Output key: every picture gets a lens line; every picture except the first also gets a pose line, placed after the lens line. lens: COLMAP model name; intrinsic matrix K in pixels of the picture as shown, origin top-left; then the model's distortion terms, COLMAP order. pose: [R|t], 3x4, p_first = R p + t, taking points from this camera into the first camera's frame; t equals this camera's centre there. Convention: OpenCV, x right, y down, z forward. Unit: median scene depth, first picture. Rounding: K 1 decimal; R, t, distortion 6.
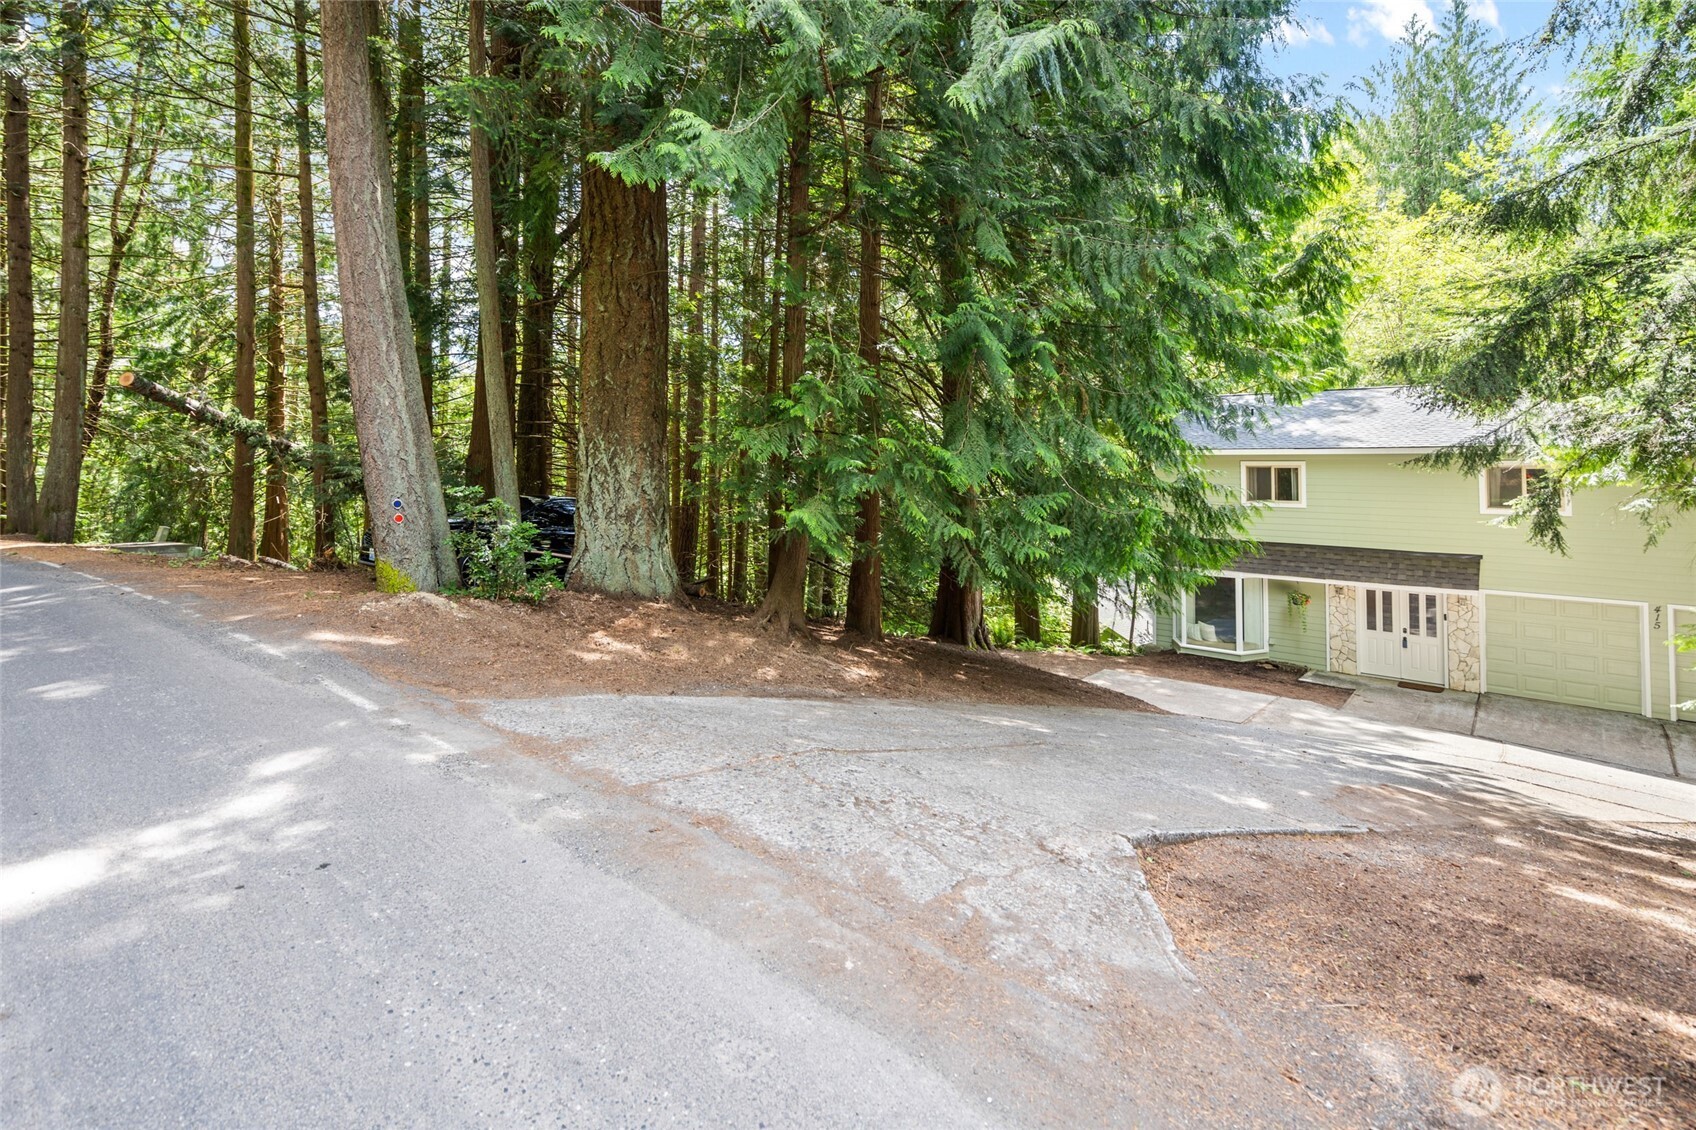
lens RADIAL K [[769.1, 0, 853.9], [0, 769.1, 452.0], [0, 0, 1]] dist [-0.003026, -0.000278]
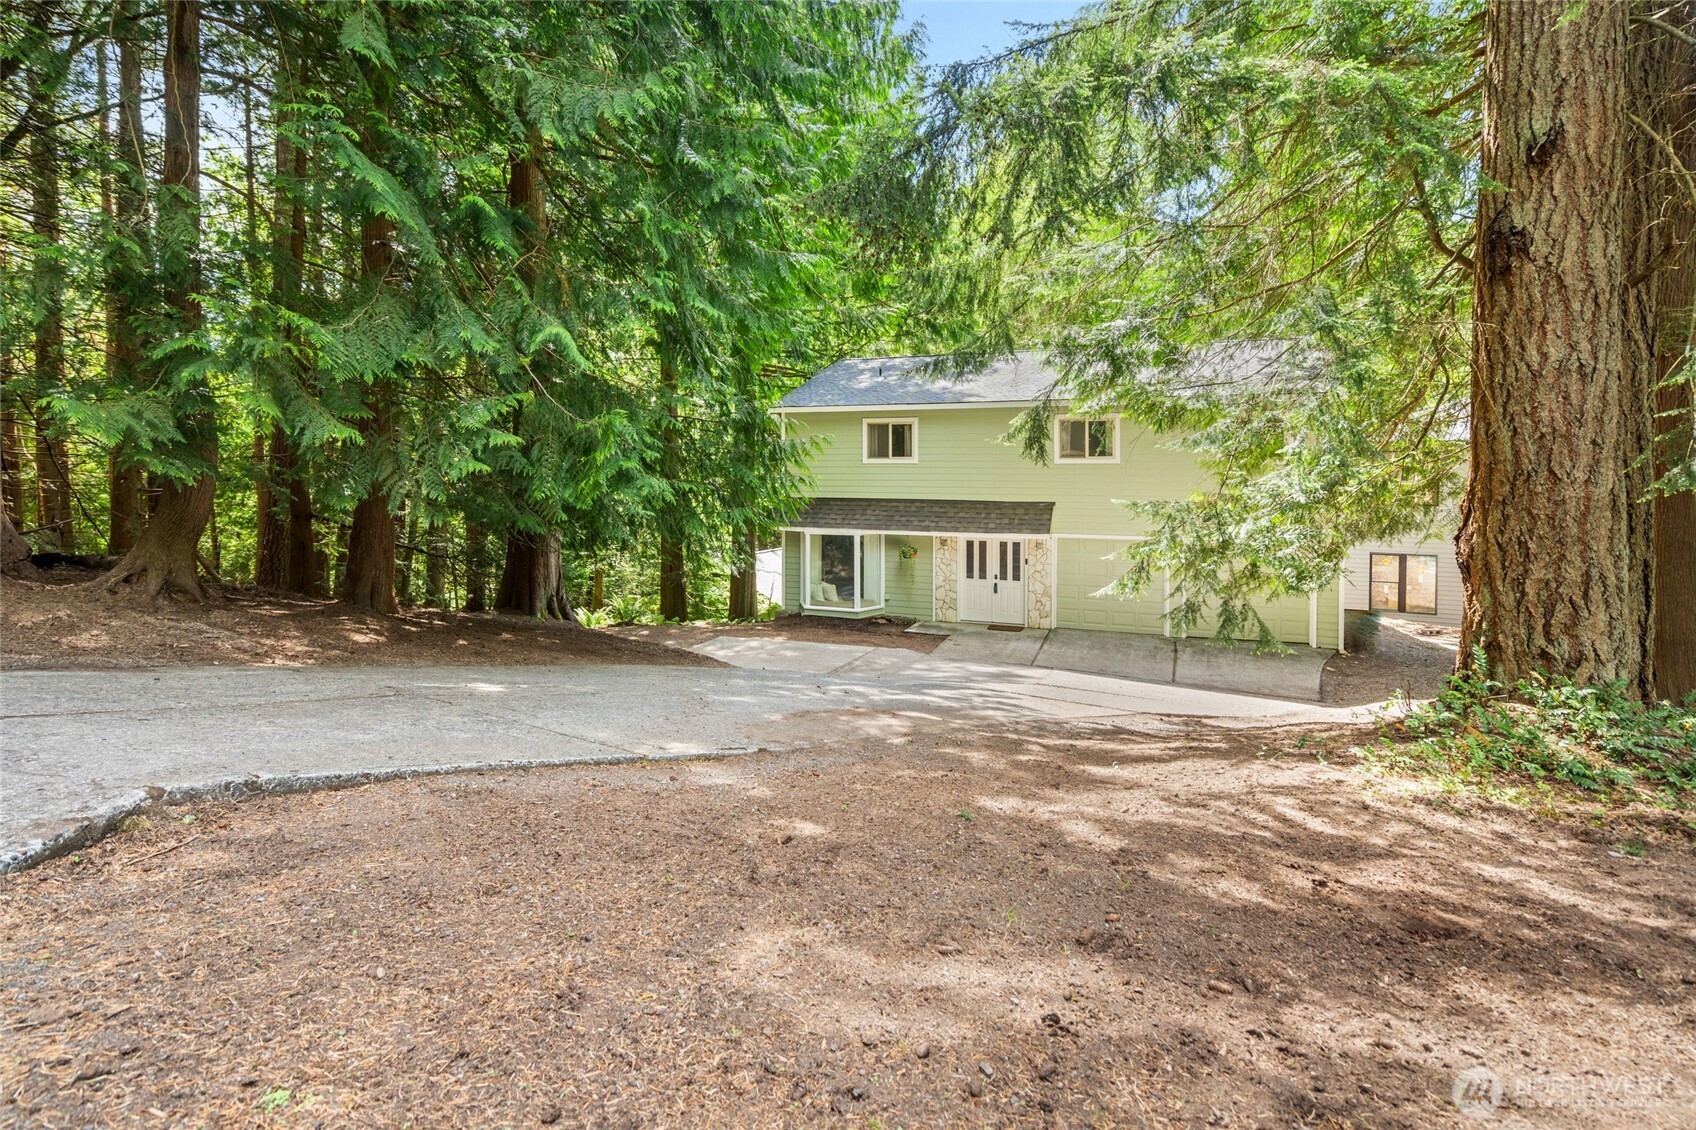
lens RADIAL K [[769.1, 0, 862.0], [0, 769.1, 503.5], [0, 0, 1]] dist [-0.003026, -0.000278]
pose [[0.947917, -0.017886, 0.318016, 0.206689], [-0.002123, 0.998045, 0.062459, 0.065654], [-0.318511, -0.059881, 0.946026, 0.066927]]
